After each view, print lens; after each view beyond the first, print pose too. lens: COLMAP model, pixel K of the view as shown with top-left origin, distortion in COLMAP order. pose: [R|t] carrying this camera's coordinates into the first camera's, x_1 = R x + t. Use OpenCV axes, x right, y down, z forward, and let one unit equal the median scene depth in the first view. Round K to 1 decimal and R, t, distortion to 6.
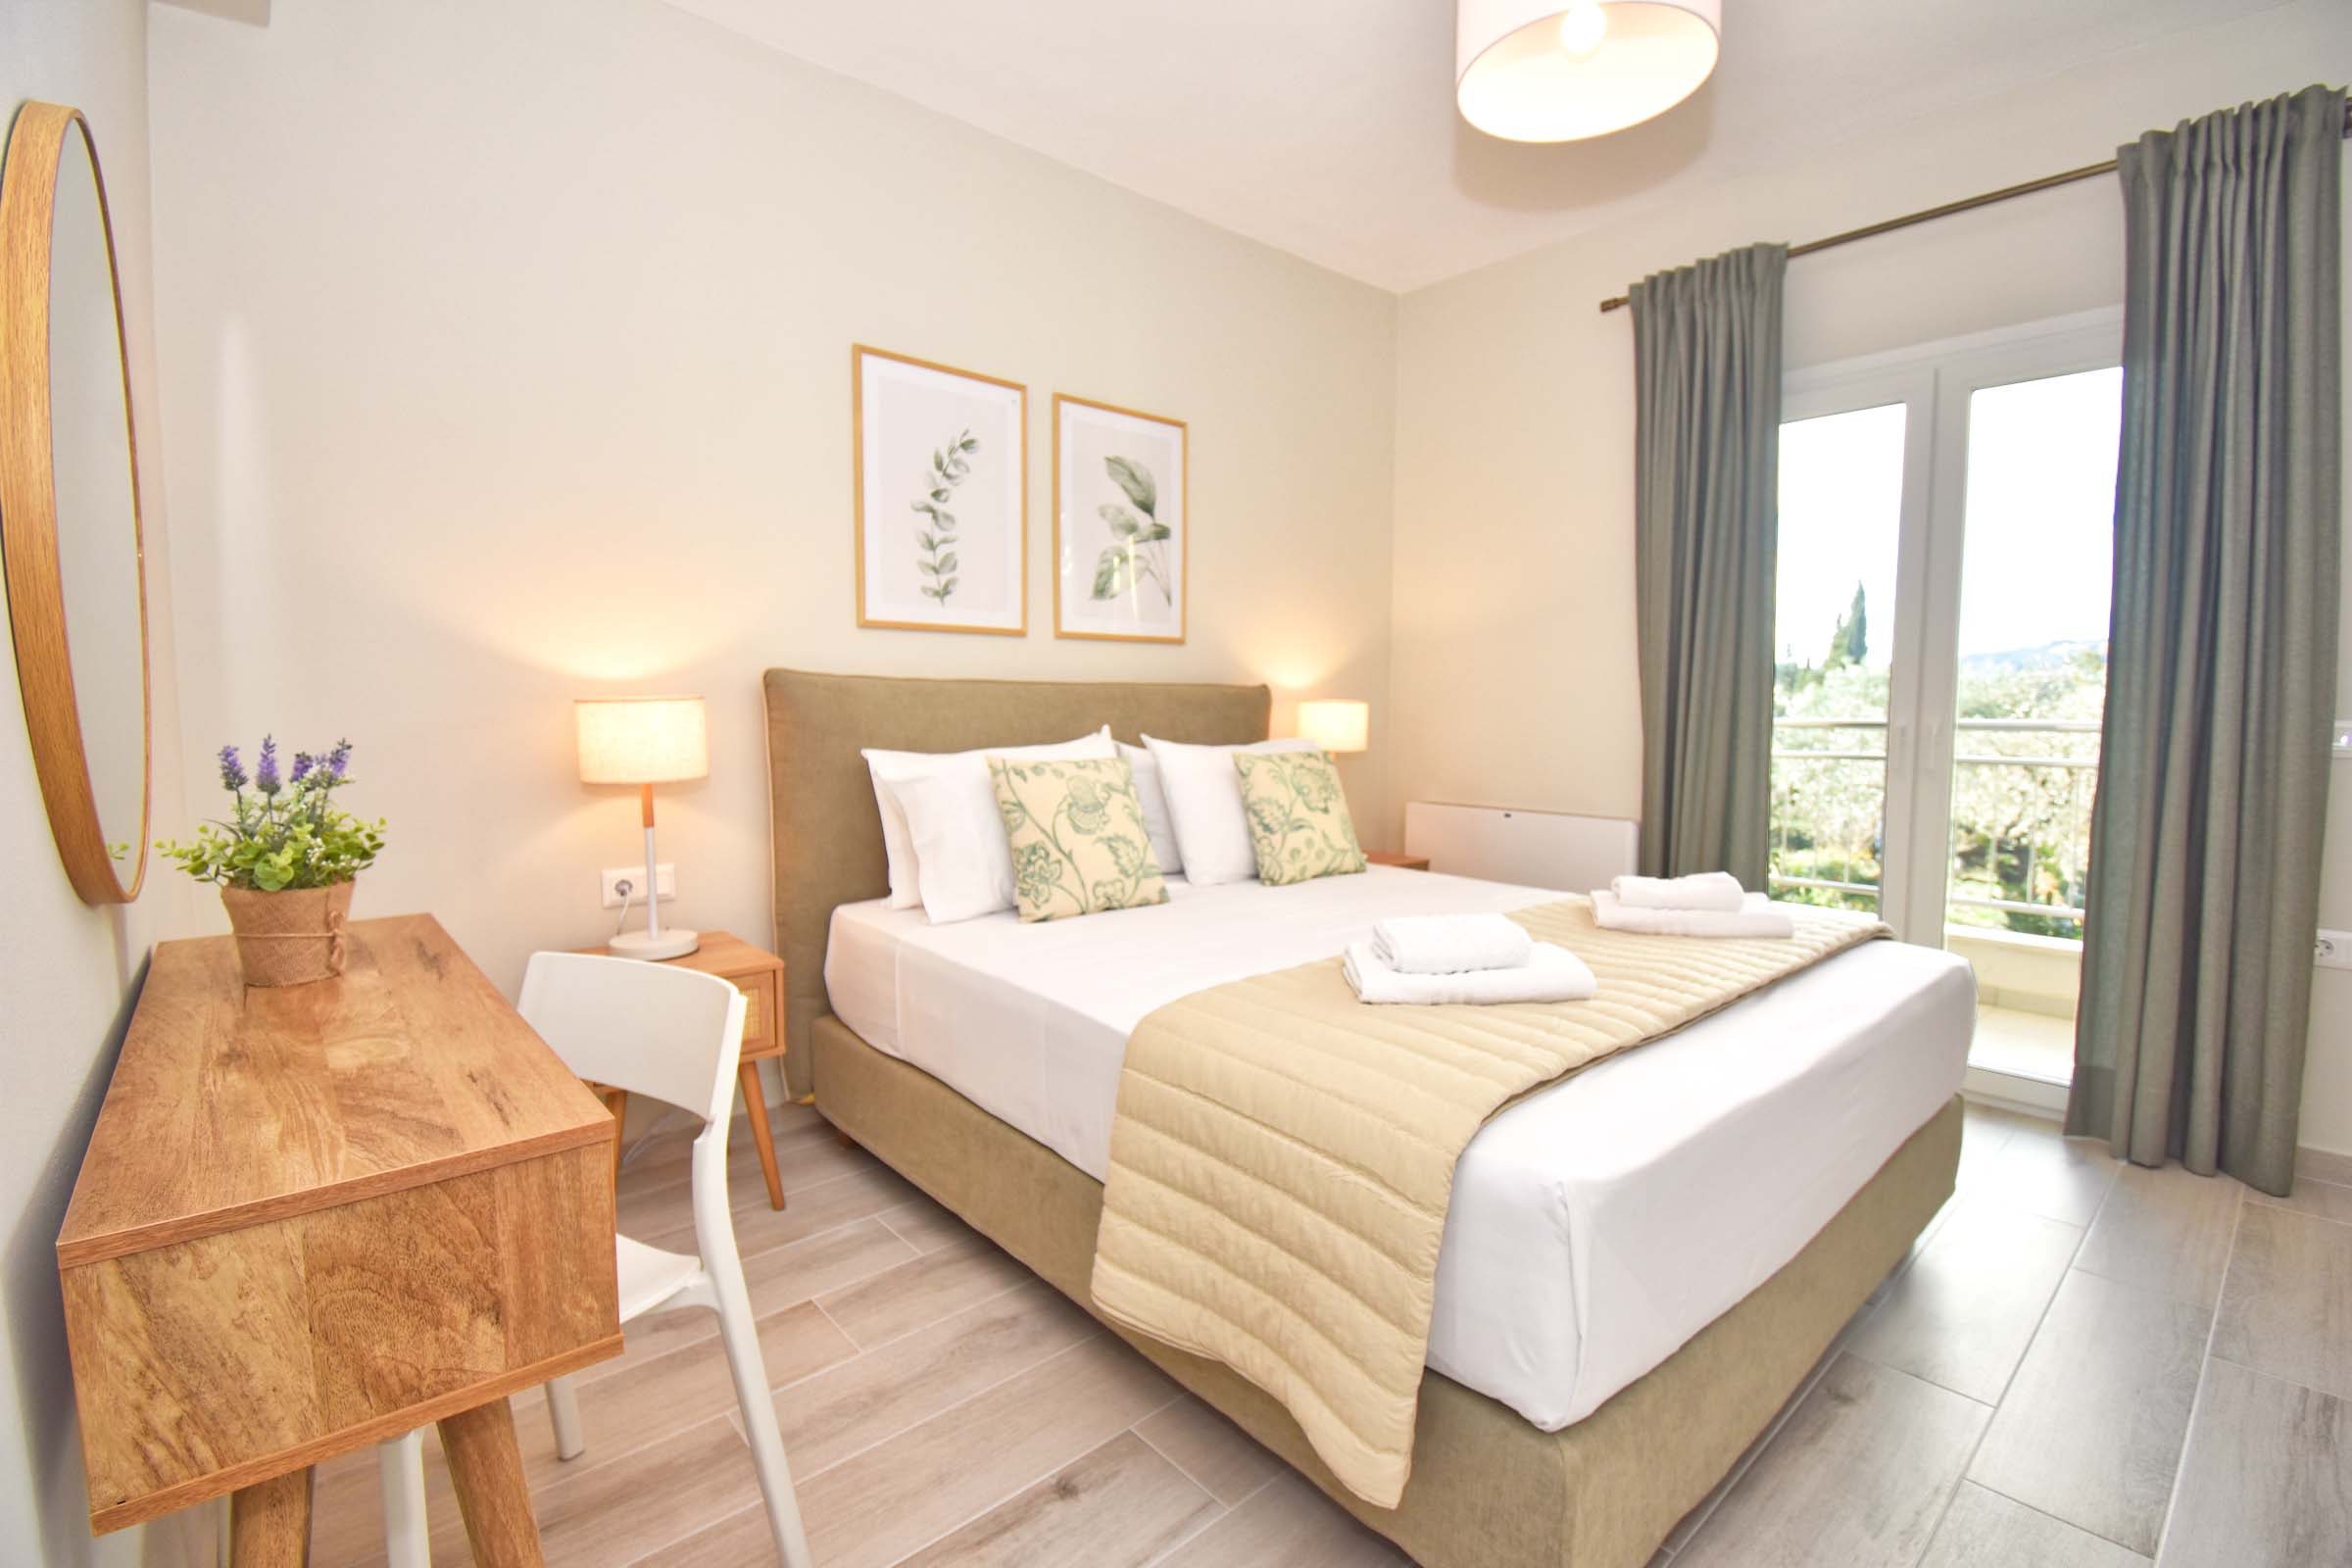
lens RADIAL K [[1037.5, 0, 1174.8], [0, 1037.5, 787.1], [0, 0, 1]] dist [0.014822, -0.021180]
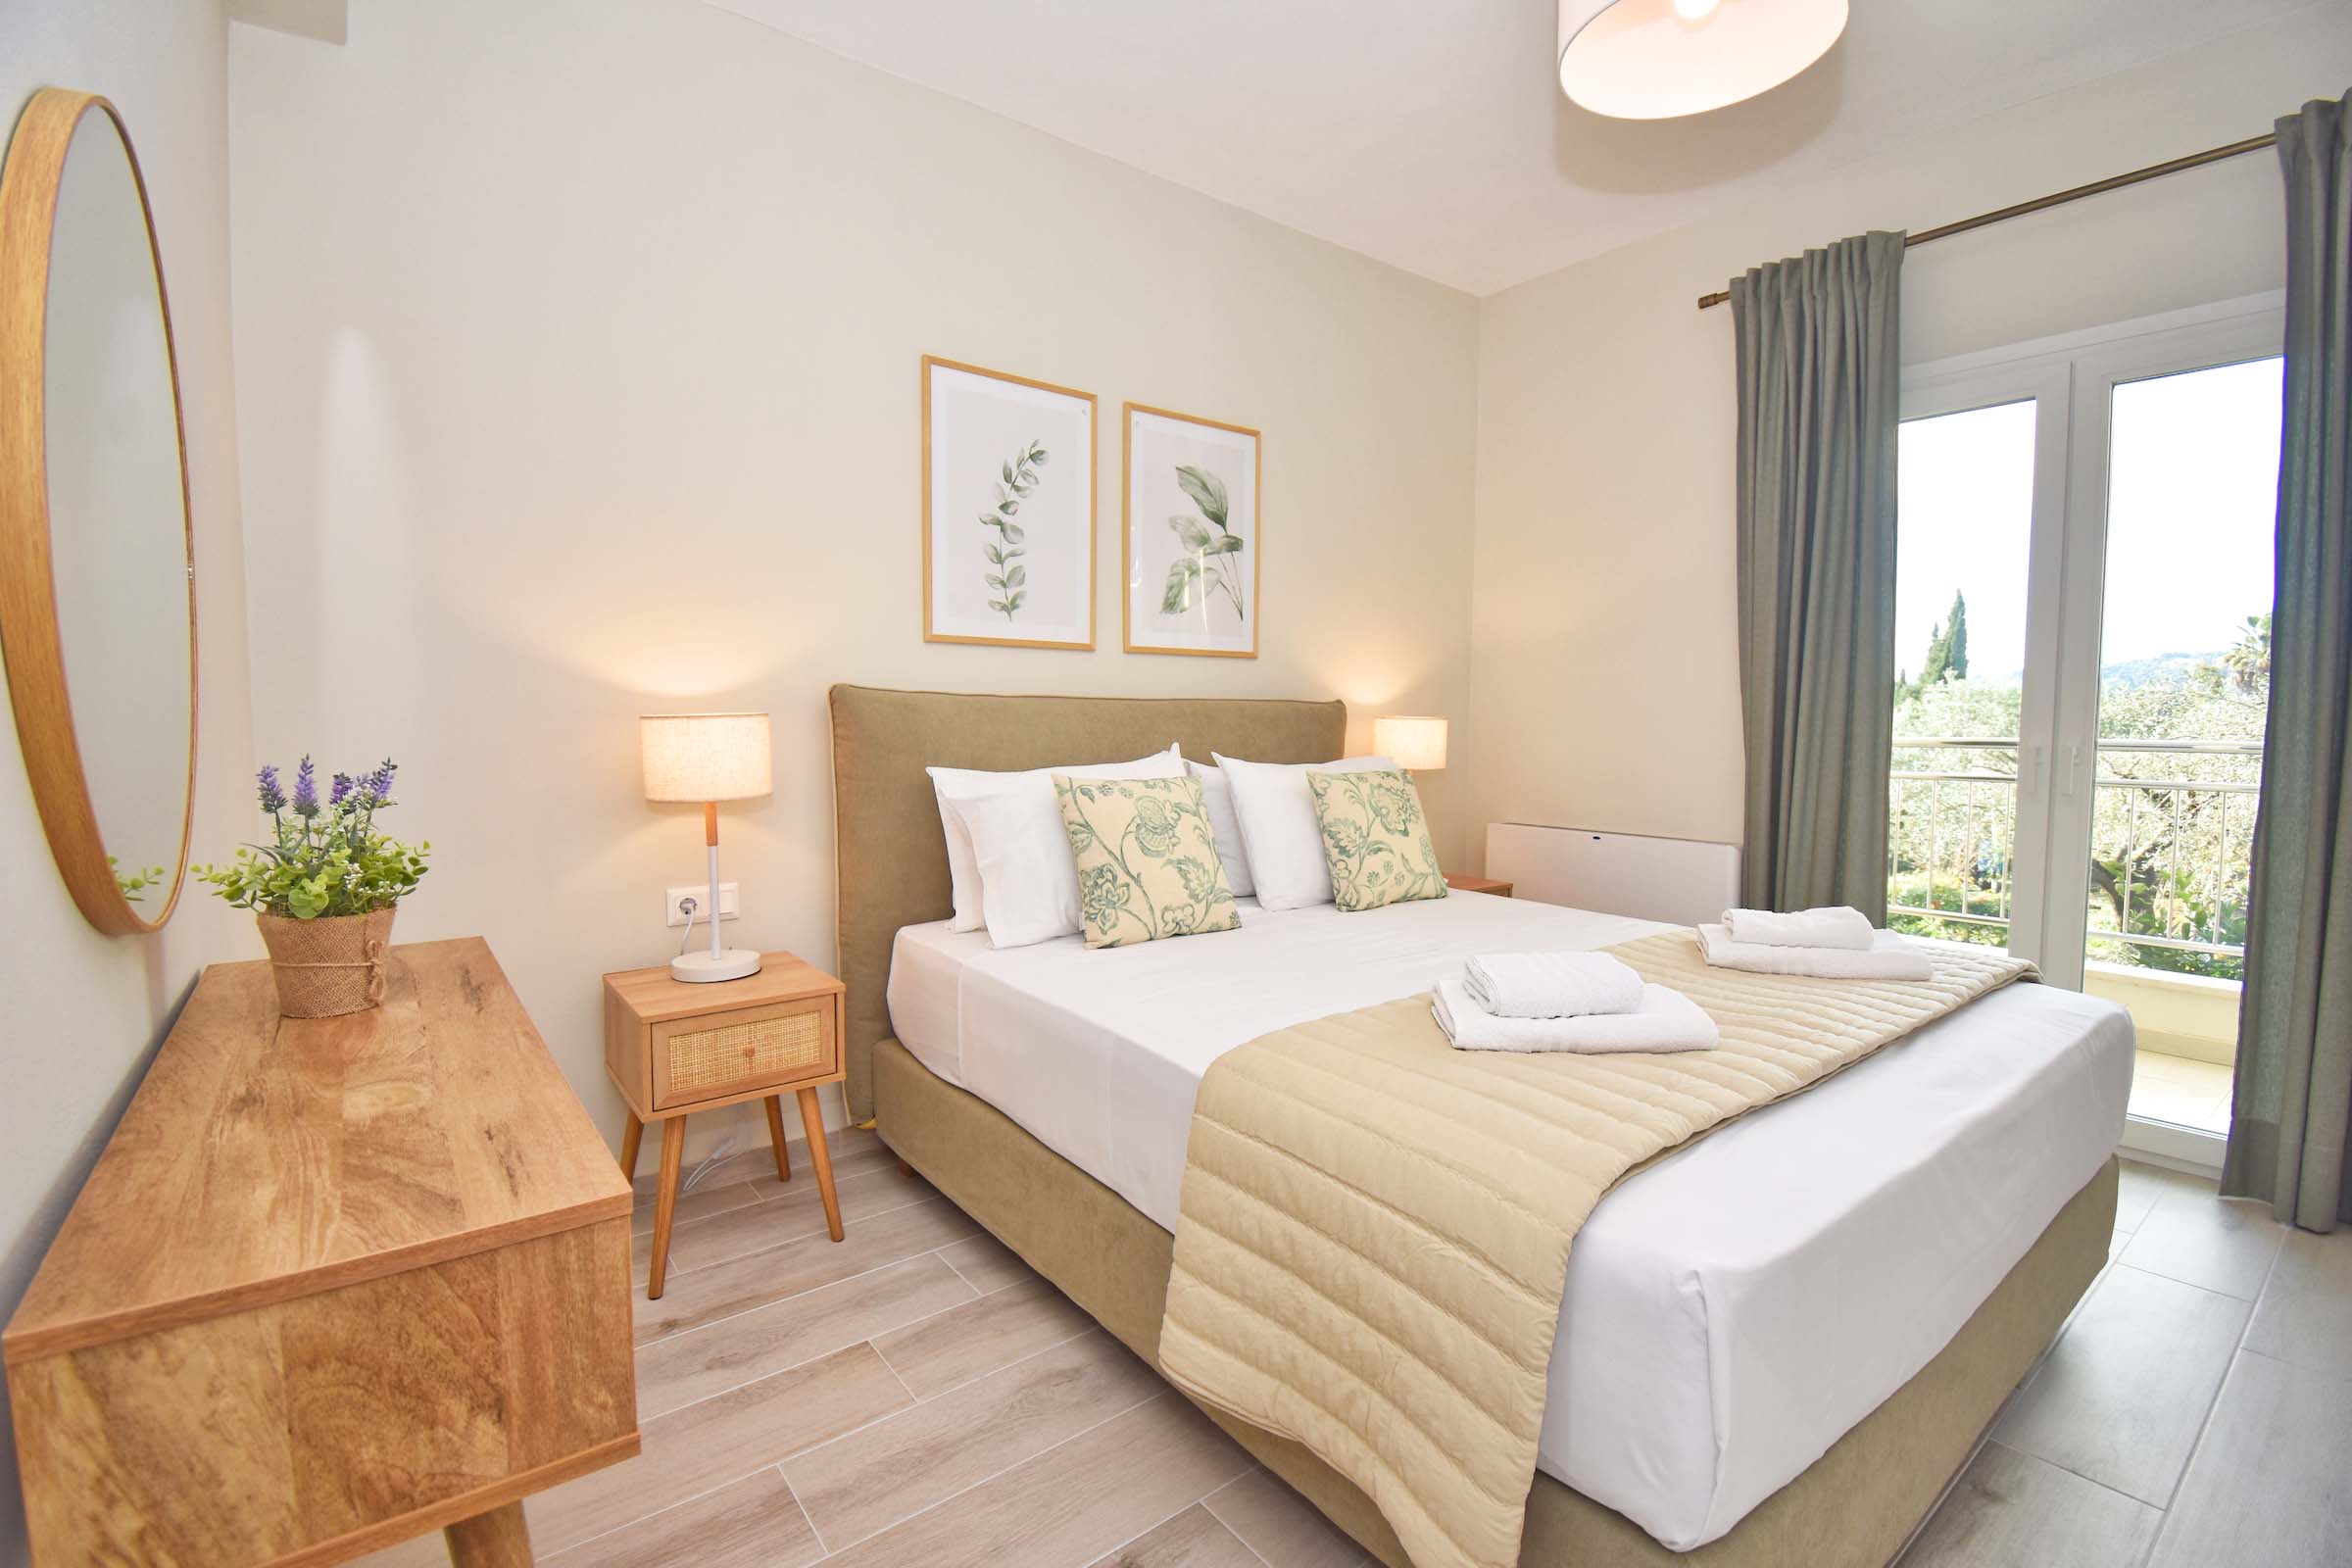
lens RADIAL K [[1037.5, 0, 1174.8], [0, 1037.5, 787.1], [0, 0, 1]] dist [0.014822, -0.021180]
pose [[0.997954, 0.005863, -0.063674, -0.008189], [-0.006747, 0.999884, -0.013679, -0.007525], [0.063587, 0.014080, 0.997877, 0.055125]]
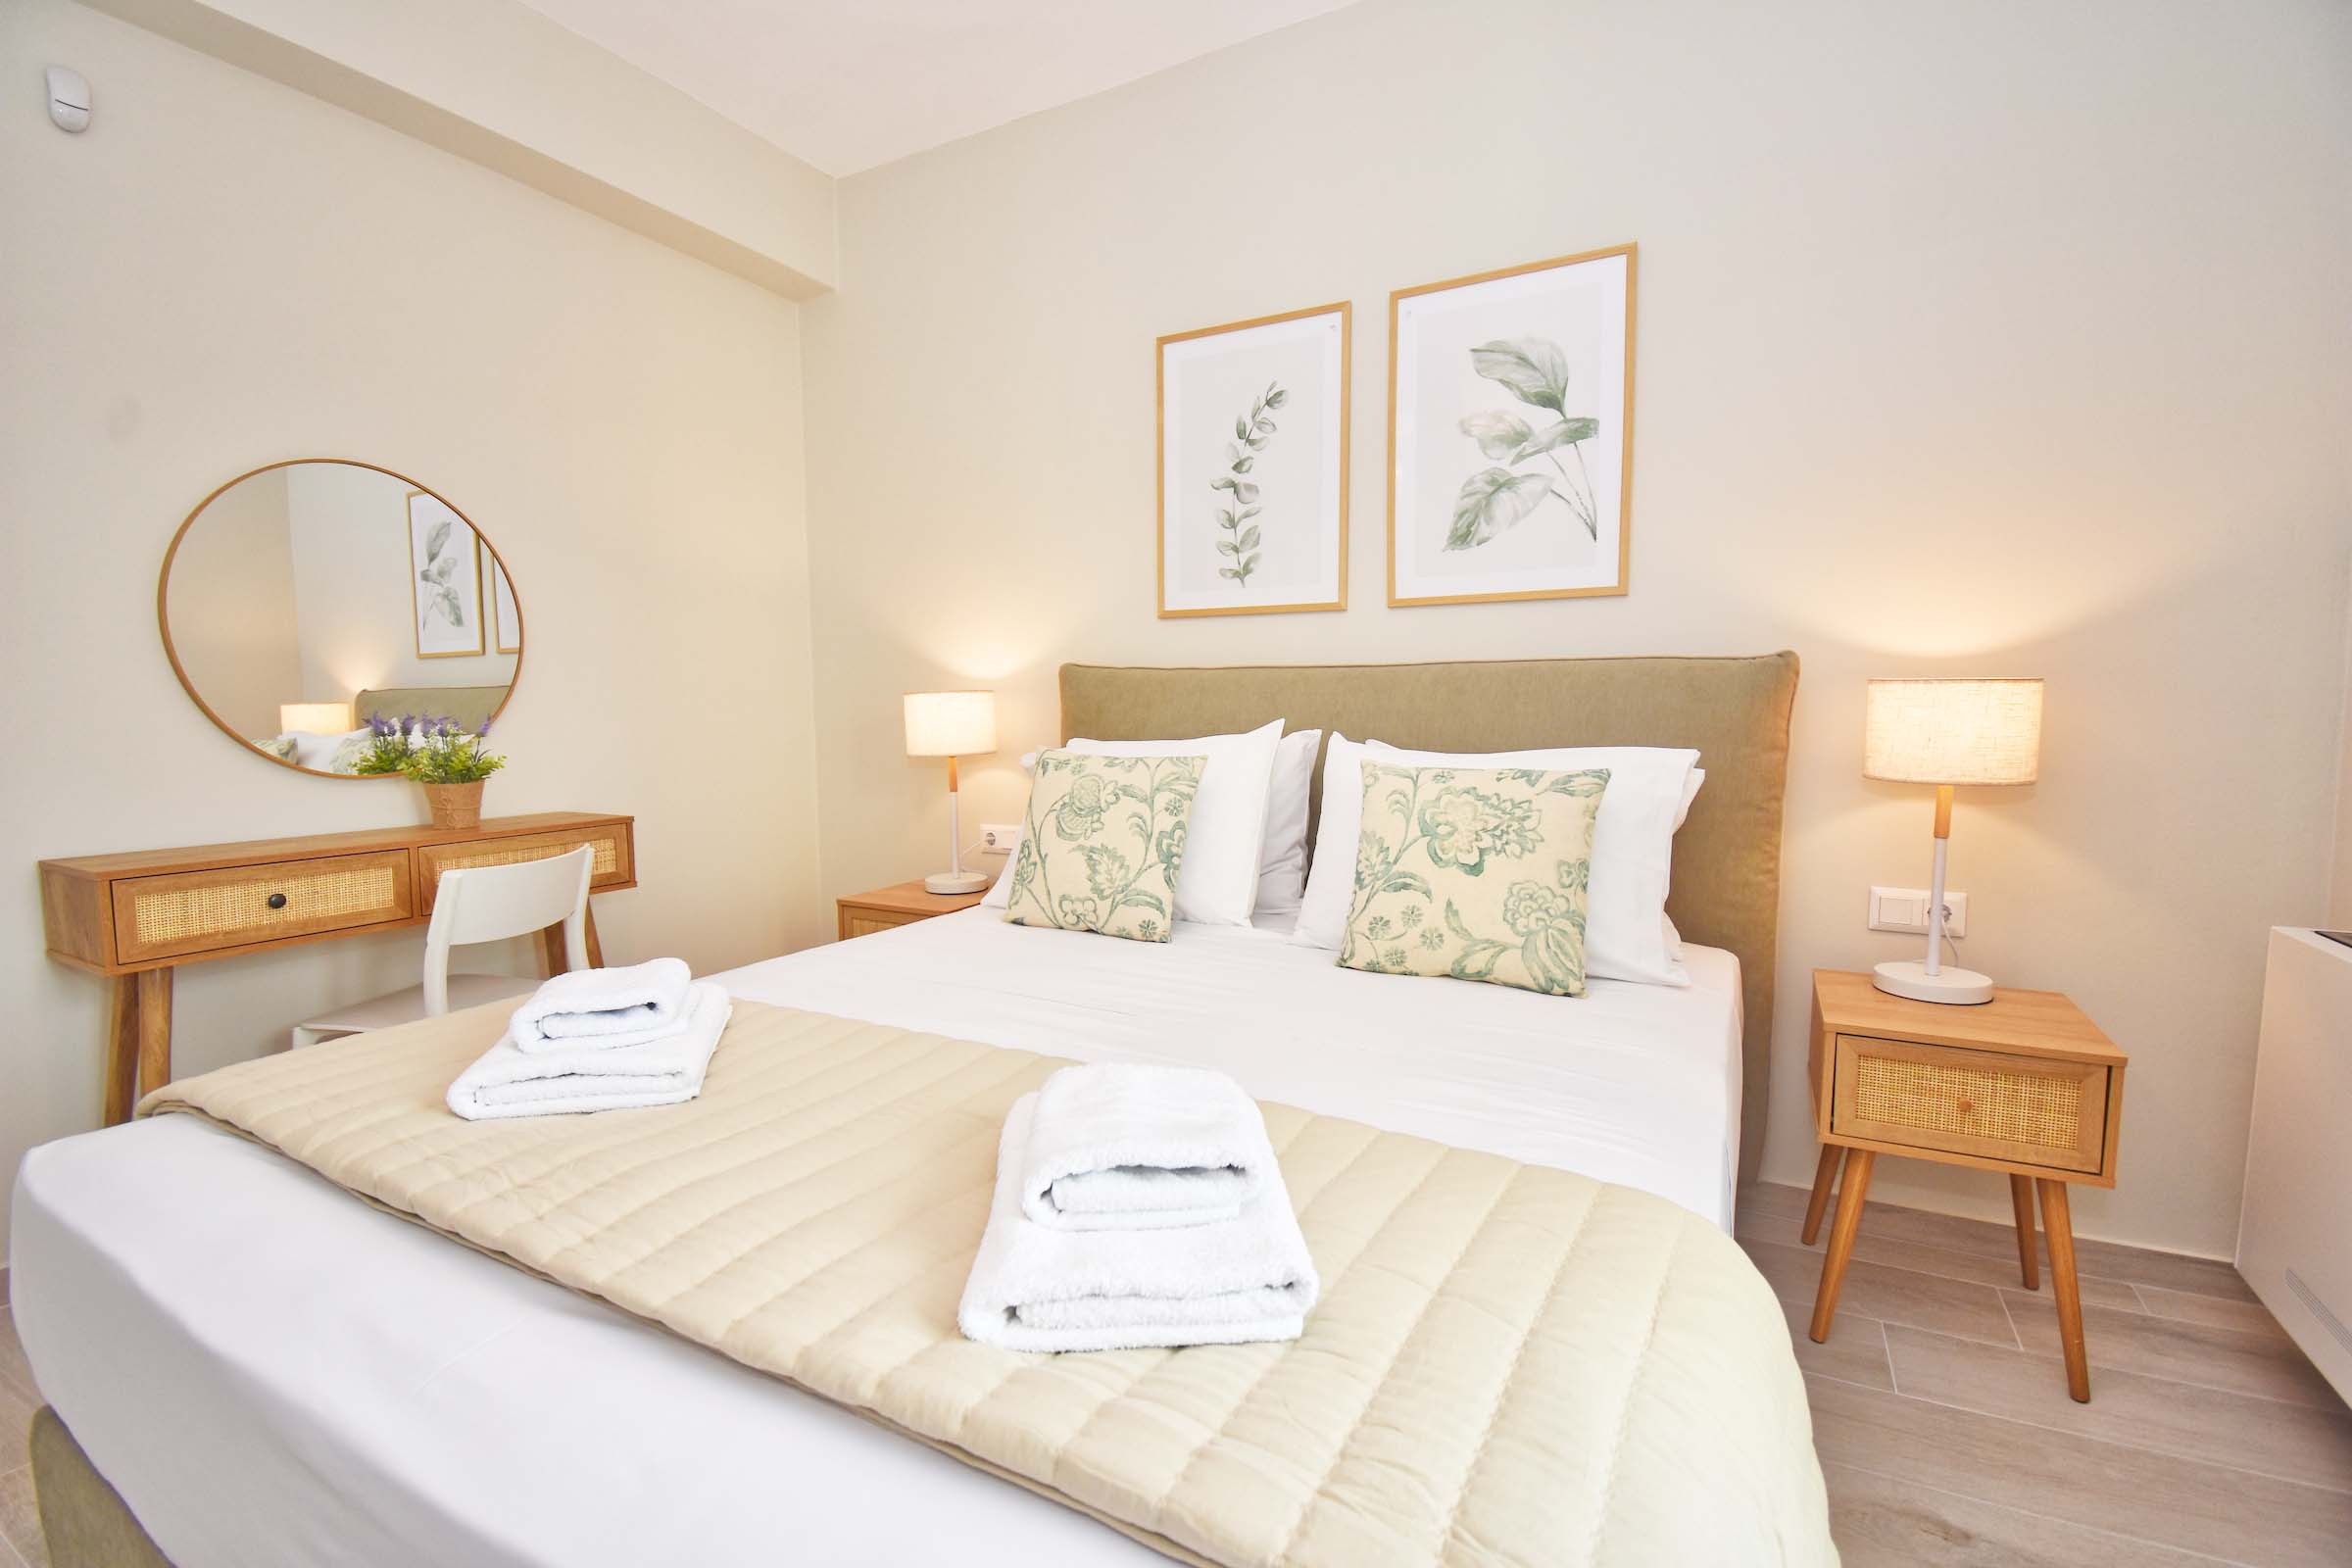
lens RADIAL K [[1037.5, 0, 1174.8], [0, 1037.5, 787.1], [0, 0, 1]] dist [0.014822, -0.021180]
pose [[0.342111, 0.072359, -0.936870, 0.983738], [-0.069564, 0.996245, 0.051543, -0.064927], [0.937081, 0.047539, 0.345859, 0.996999]]
